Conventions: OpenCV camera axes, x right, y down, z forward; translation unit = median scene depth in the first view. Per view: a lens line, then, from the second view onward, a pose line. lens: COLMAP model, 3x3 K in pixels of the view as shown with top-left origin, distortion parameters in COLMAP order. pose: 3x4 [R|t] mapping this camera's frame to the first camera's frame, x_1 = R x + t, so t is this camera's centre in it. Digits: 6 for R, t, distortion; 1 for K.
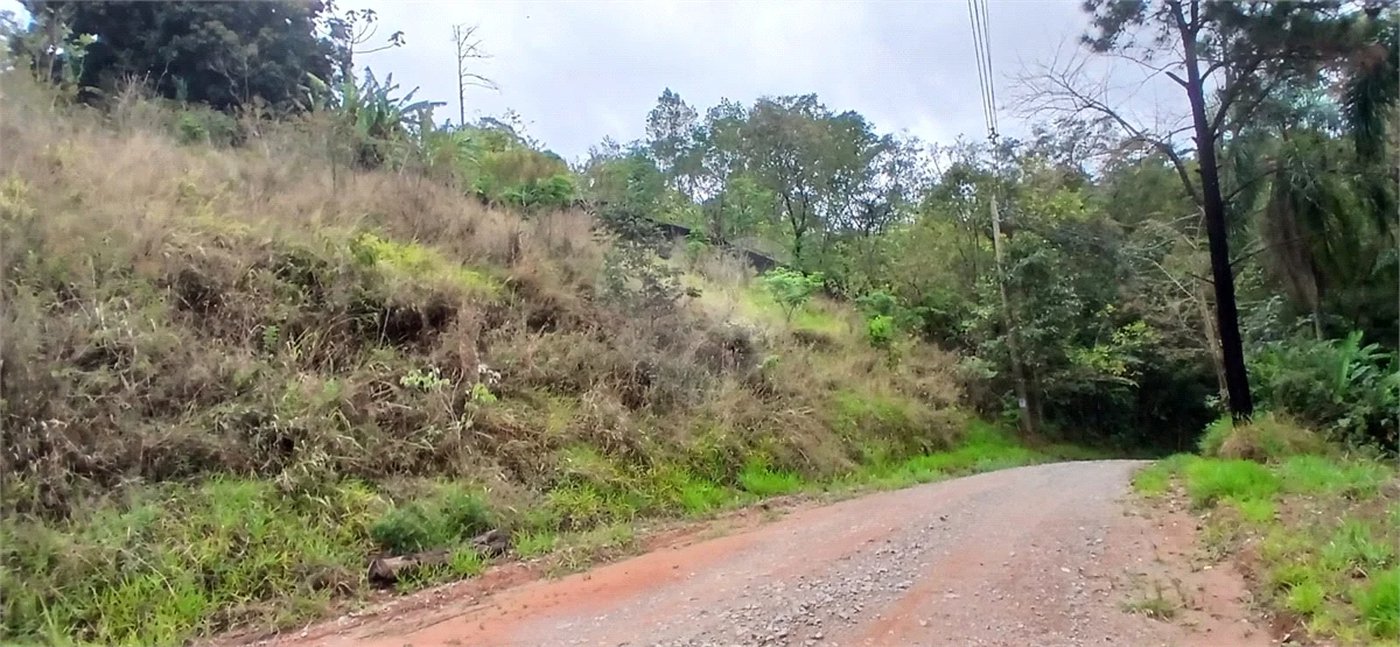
lens RADIAL K [[711.6, 0, 693.7], [0, 711.6, 345.2], [0, 0, 1]] dist [0.003153, -0.047320]
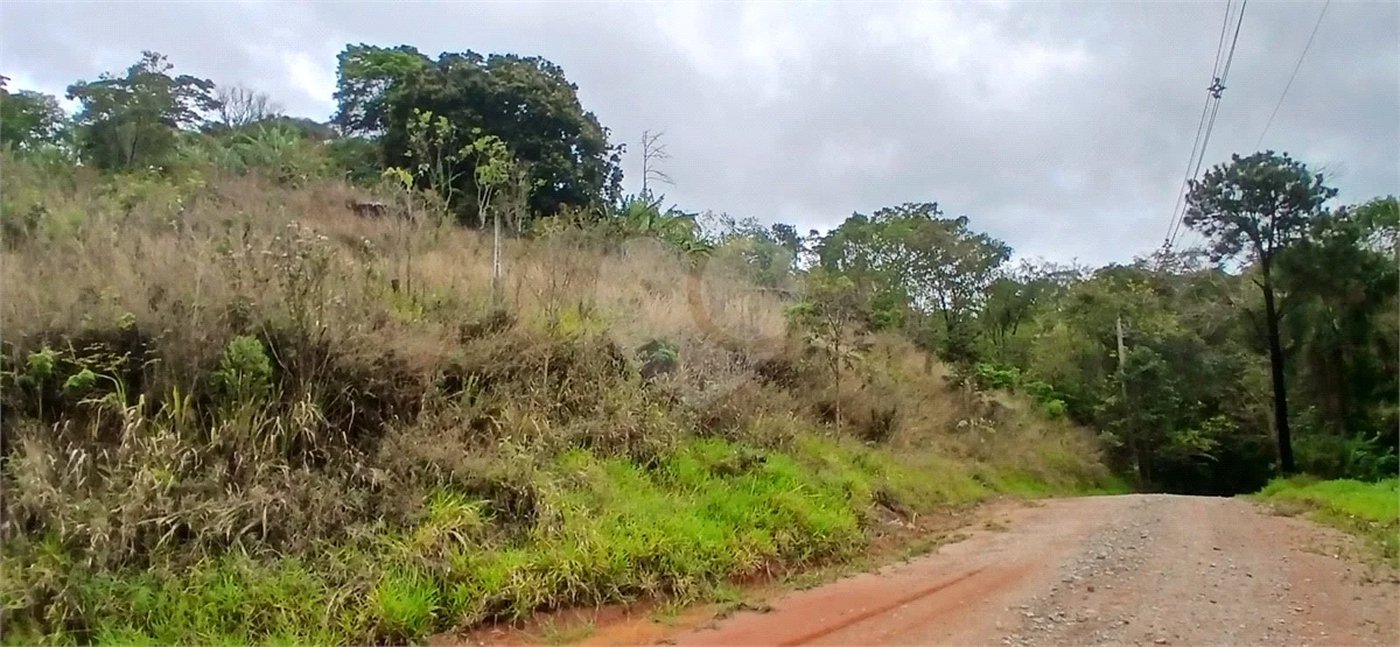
lens RADIAL K [[711.6, 0, 693.7], [0, 711.6, 345.2], [0, 0, 1]] dist [0.003153, -0.047320]
pose [[0.995632, 0.072114, -0.059306, -0.350582], [-0.076358, 0.994426, -0.072702, 0.010464], [0.053733, 0.076913, 0.995589, -0.470464]]
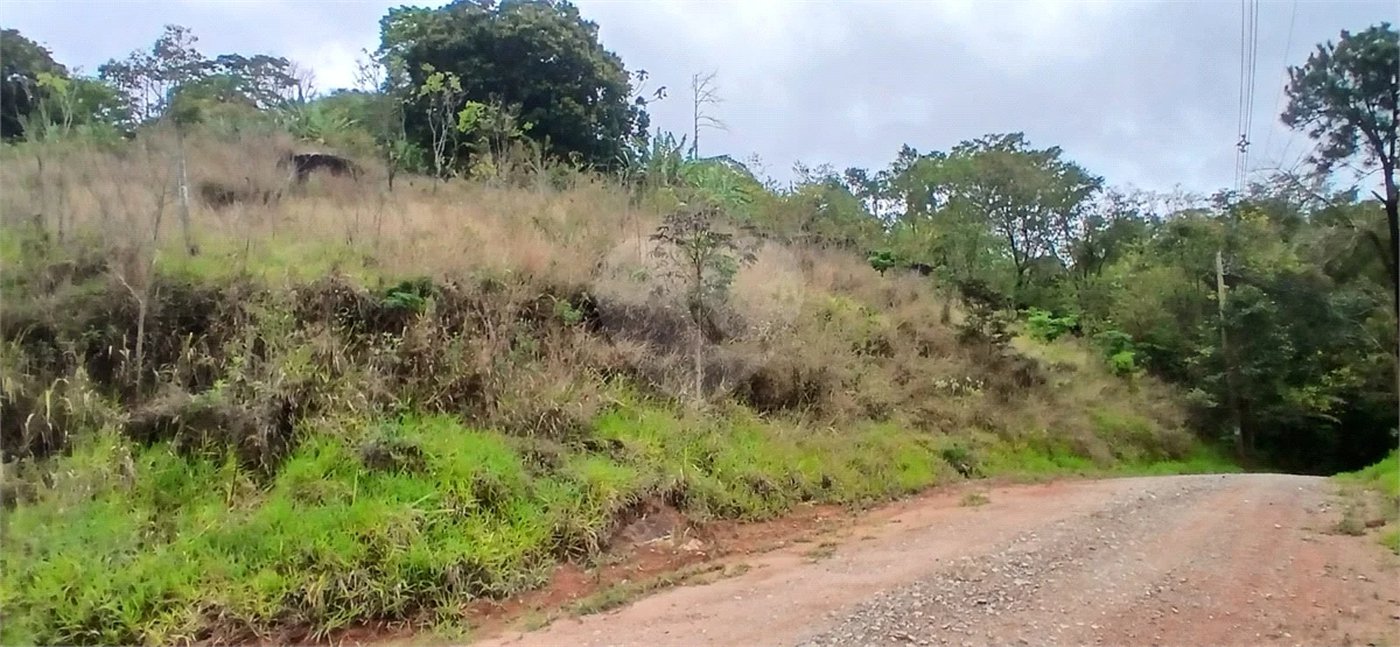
lens RADIAL K [[711.6, 0, 693.7], [0, 711.6, 345.2], [0, 0, 1]] dist [0.003153, -0.047320]
pose [[0.978544, 0.053844, -0.198876, -0.192274], [-0.056213, 0.998399, -0.006283, -0.001937], [0.198219, 0.017328, 0.980005, -0.312062]]
